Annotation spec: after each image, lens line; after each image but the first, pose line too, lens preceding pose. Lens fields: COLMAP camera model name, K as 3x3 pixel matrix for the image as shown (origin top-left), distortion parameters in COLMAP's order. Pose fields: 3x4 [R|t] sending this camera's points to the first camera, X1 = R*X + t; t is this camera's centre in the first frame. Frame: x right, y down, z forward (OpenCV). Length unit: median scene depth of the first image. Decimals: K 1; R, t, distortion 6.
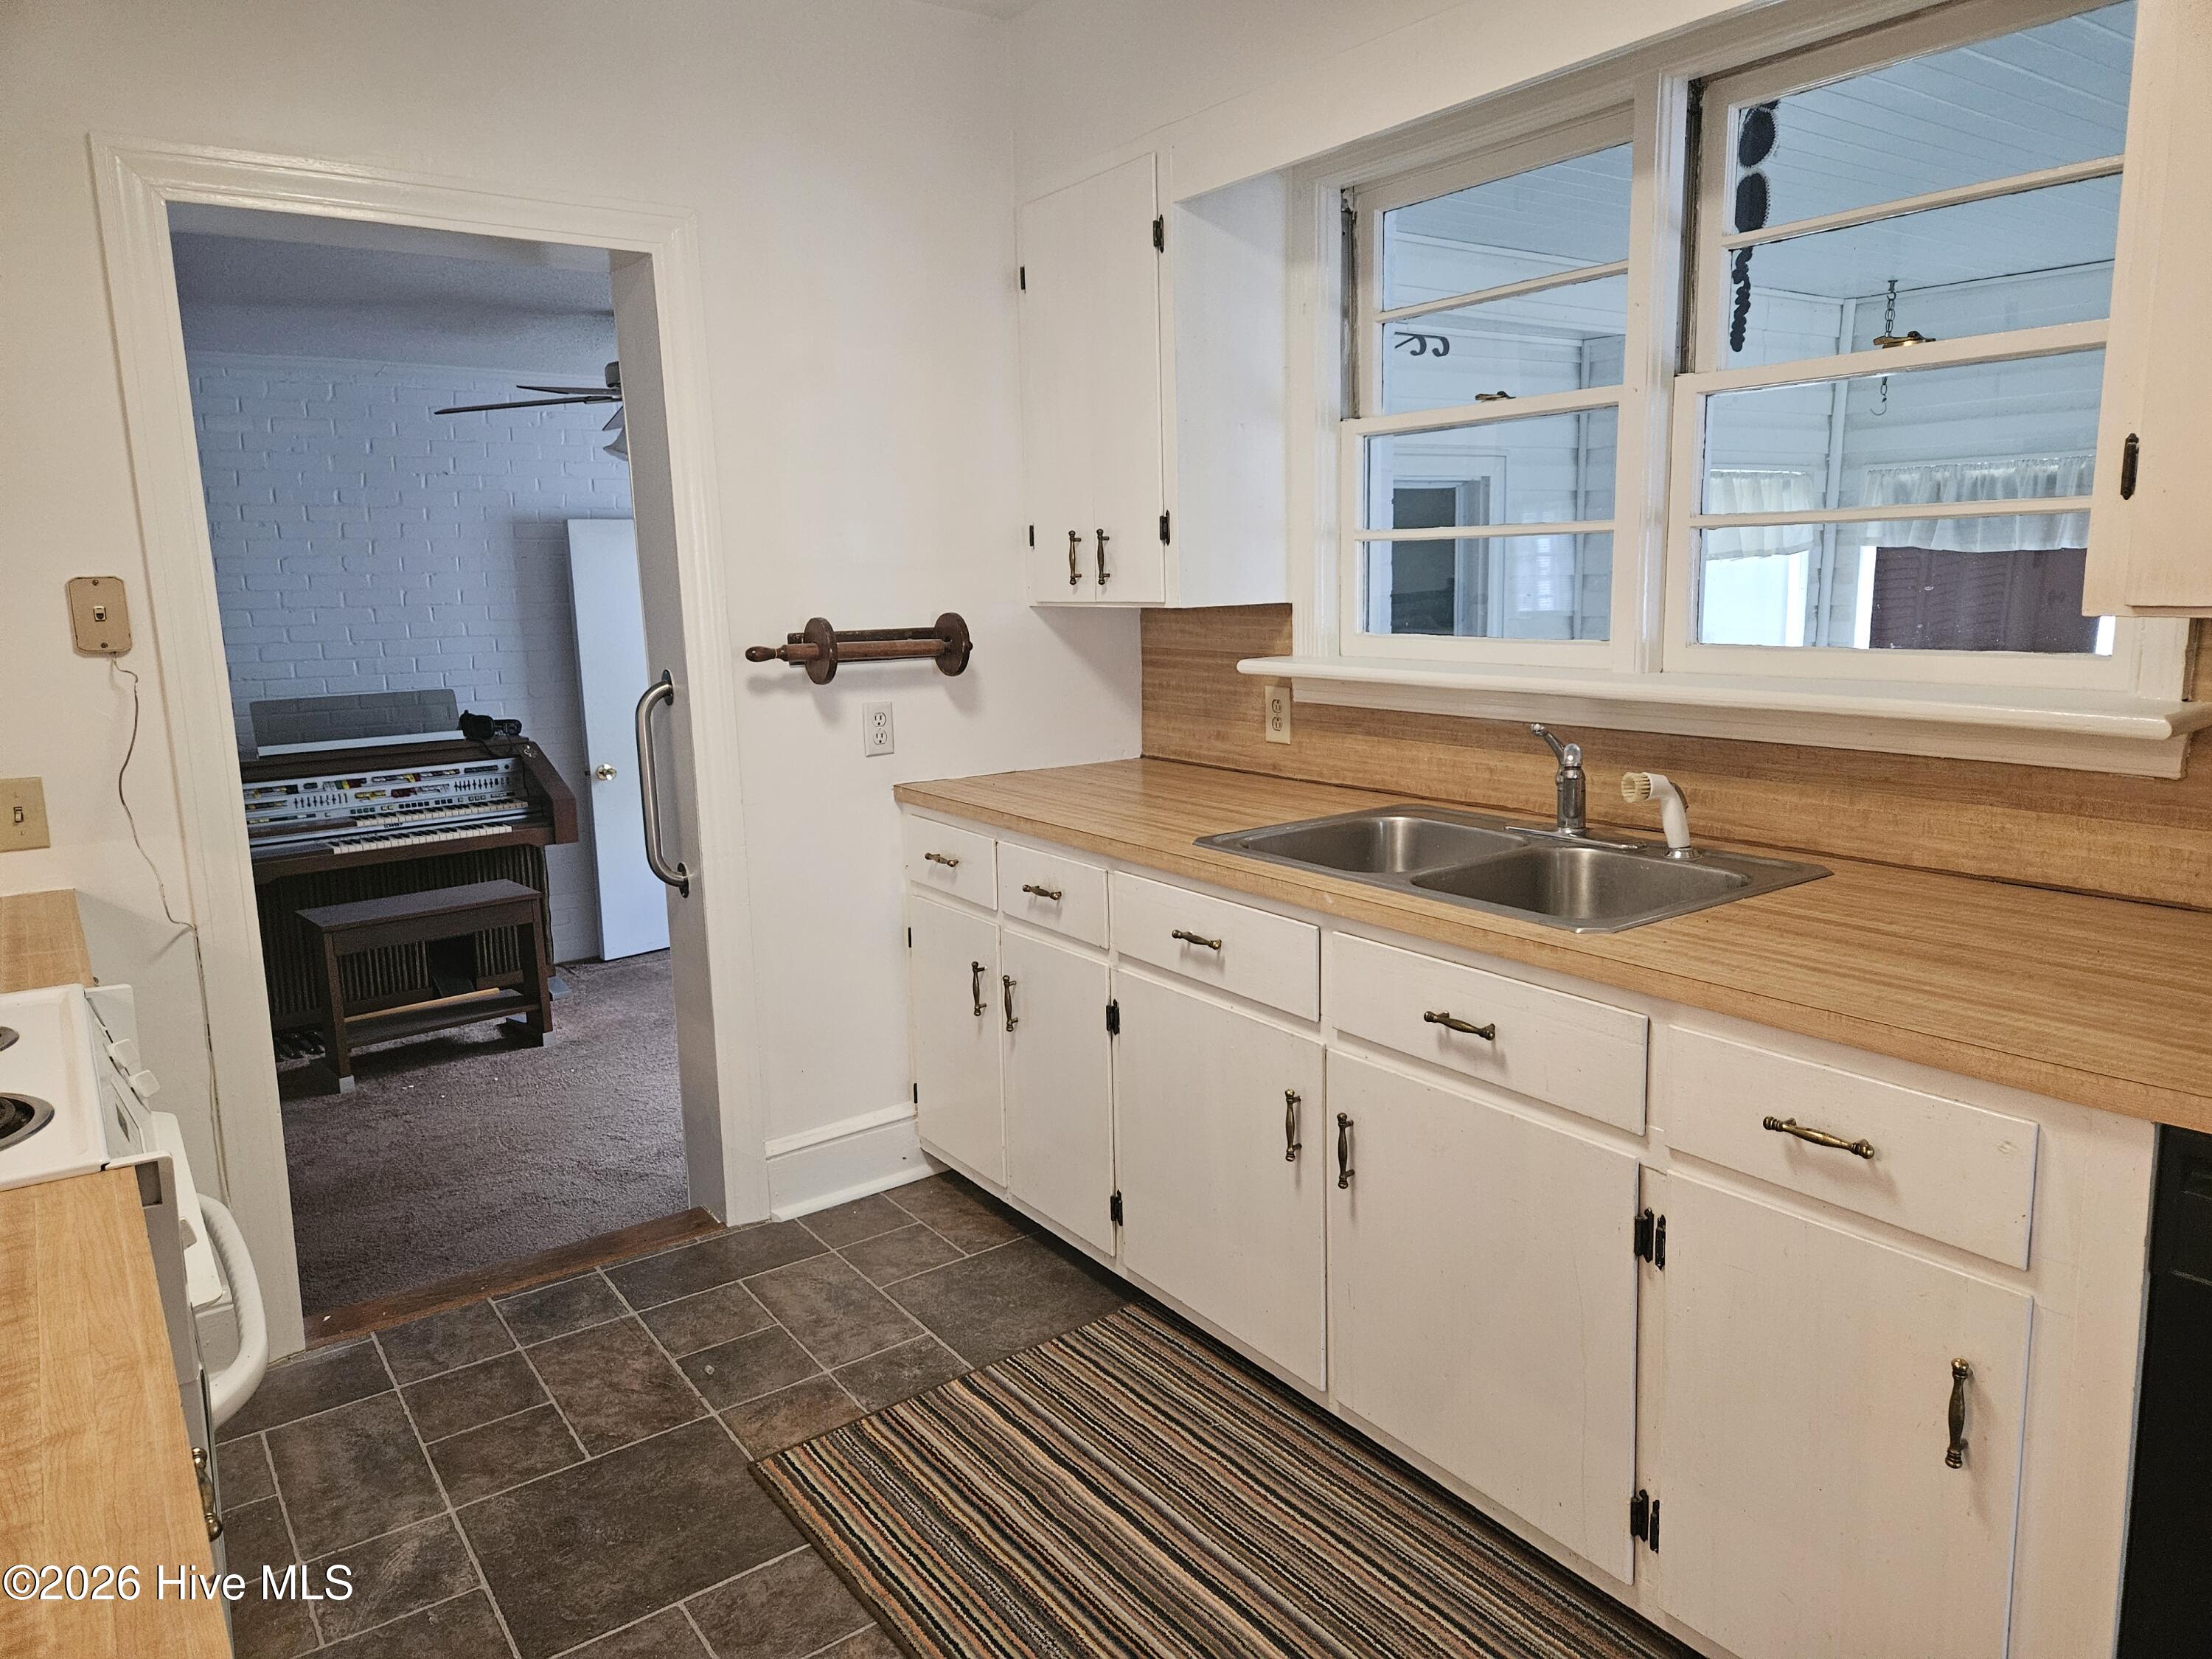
lens RADIAL K [[1456.6, 0, 1078.0], [0, 1456.6, 818.8], [0, 0, 1]] dist [0.070806, -0.062732]
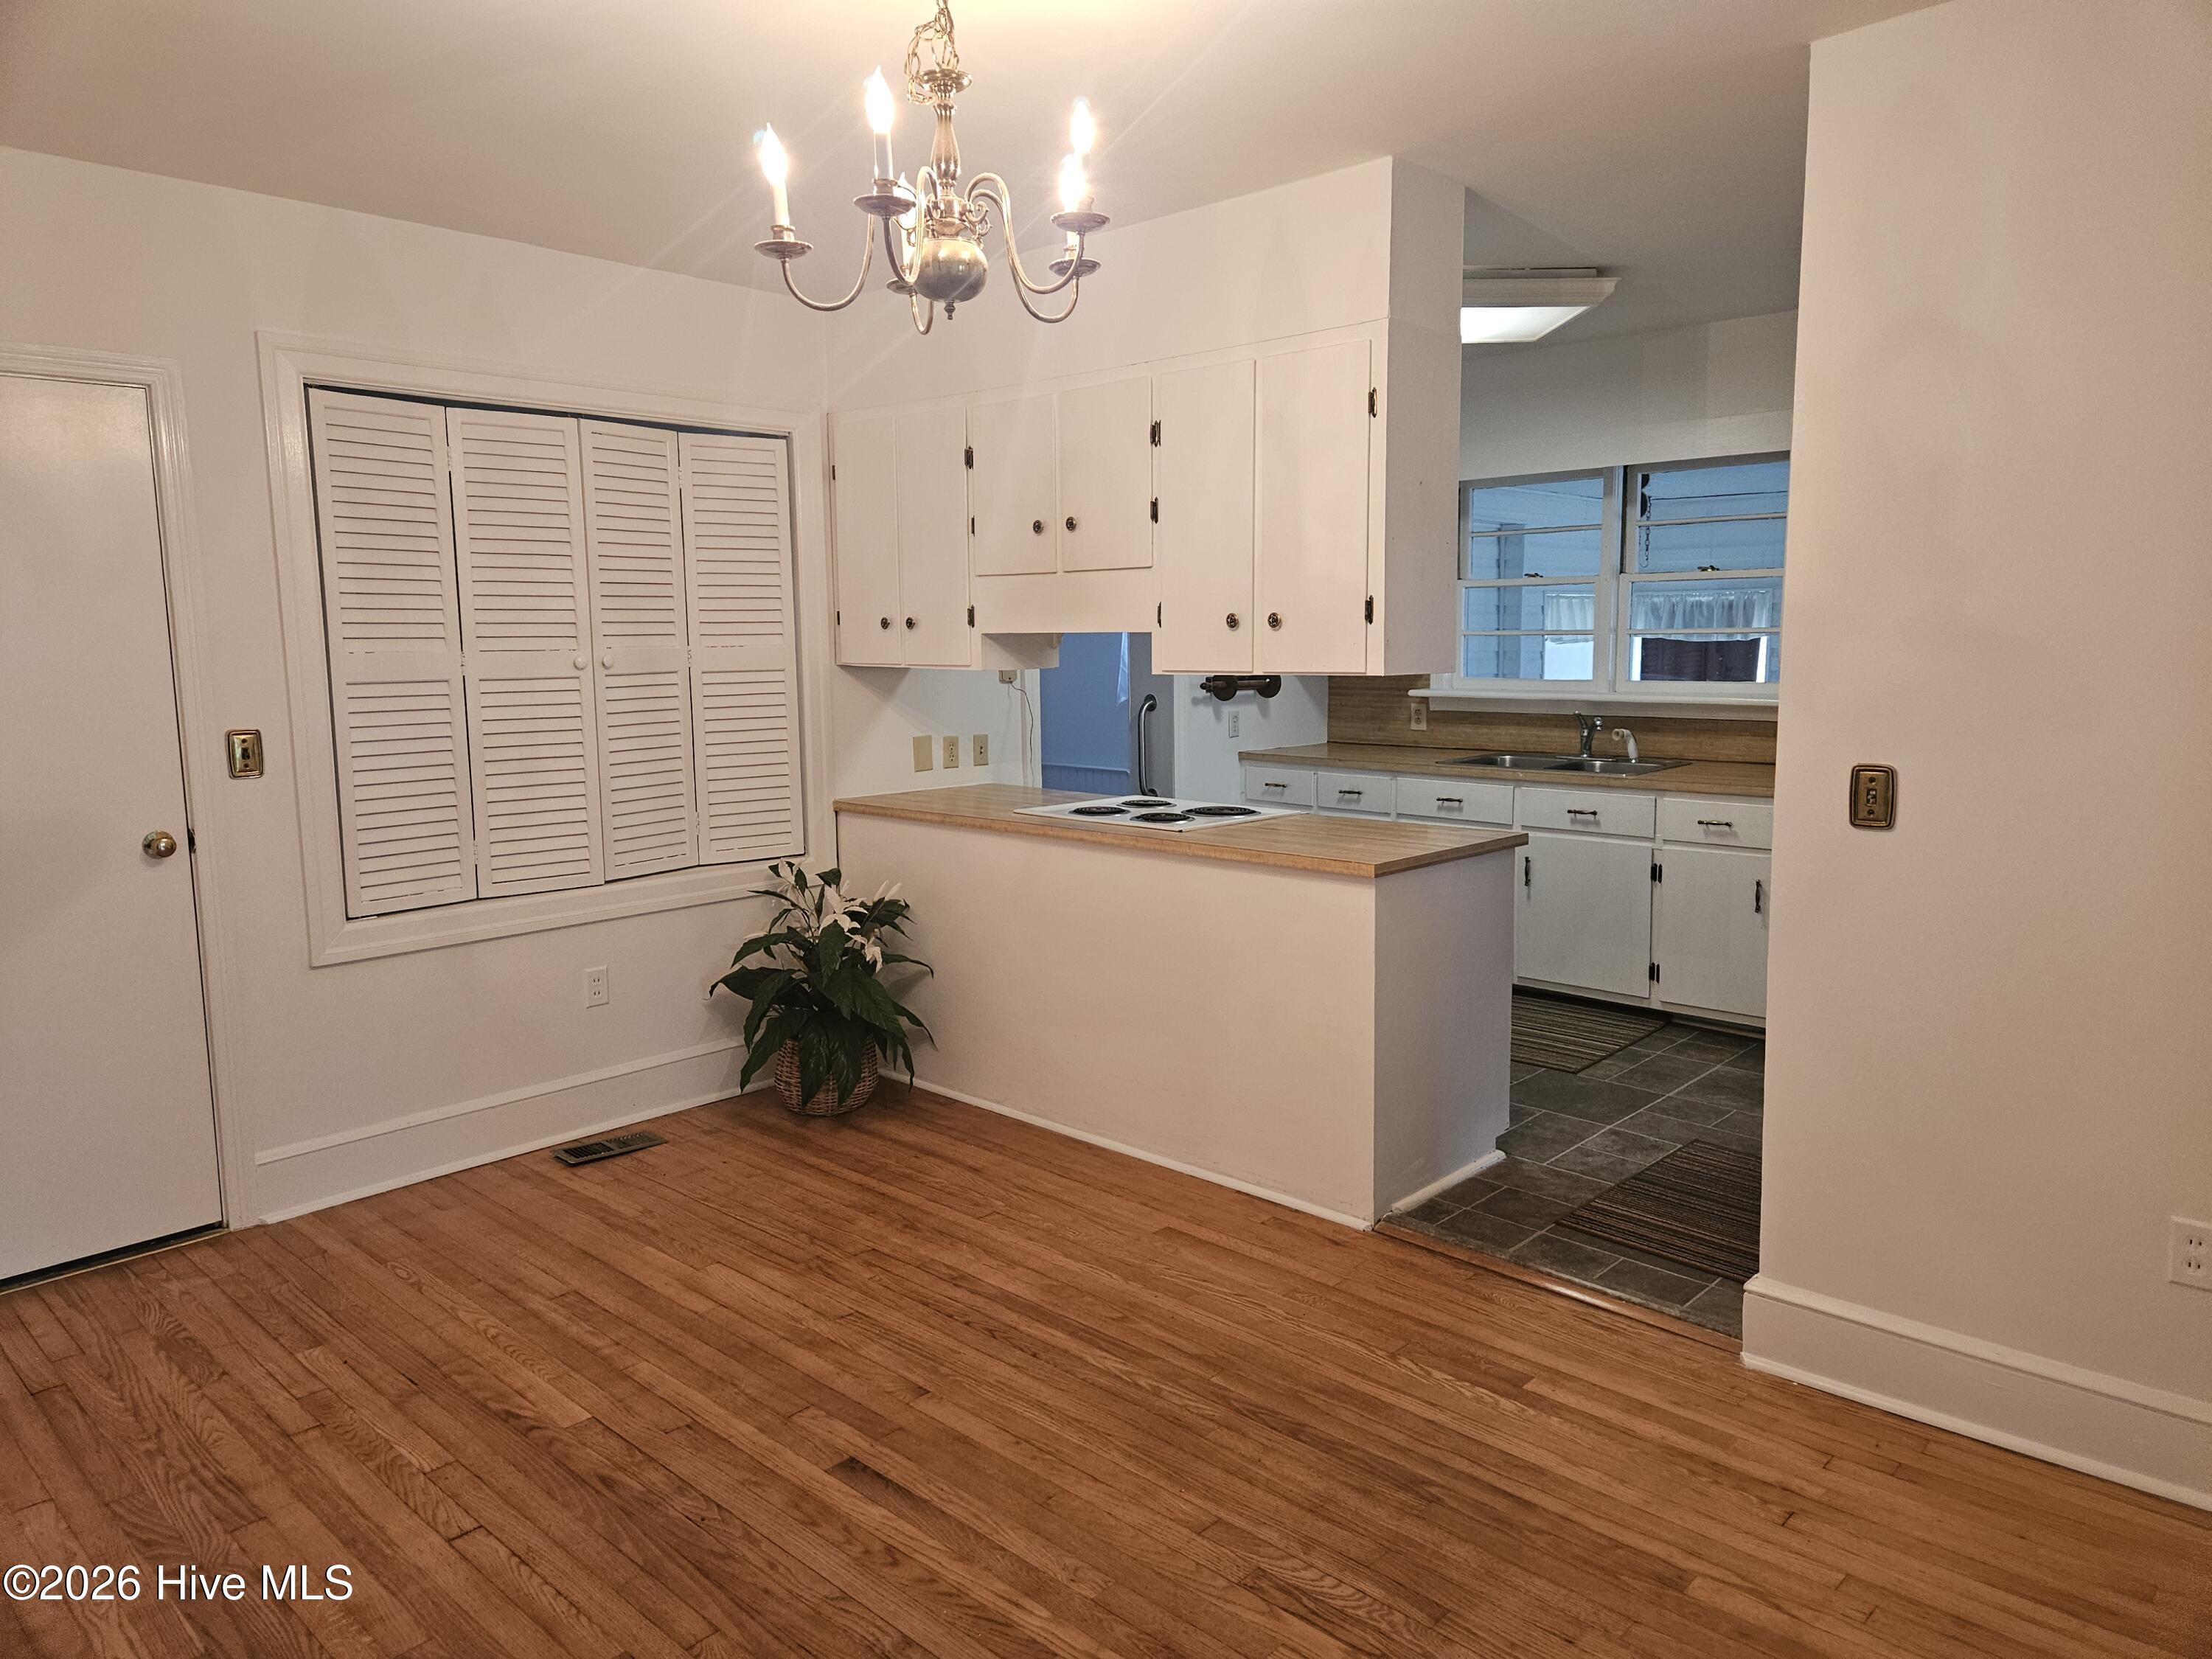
lens RADIAL K [[1427.6, 0, 1109.2], [0, 1427.6, 820.1], [0, 0, 1]] dist [0.081925, -0.065137]
pose [[0.979267, -0.013394, 0.202129, -0.766979], [0.021744, 0.998997, -0.039149, 0.157931], [-0.201402, 0.042732, 0.978576, -0.980320]]
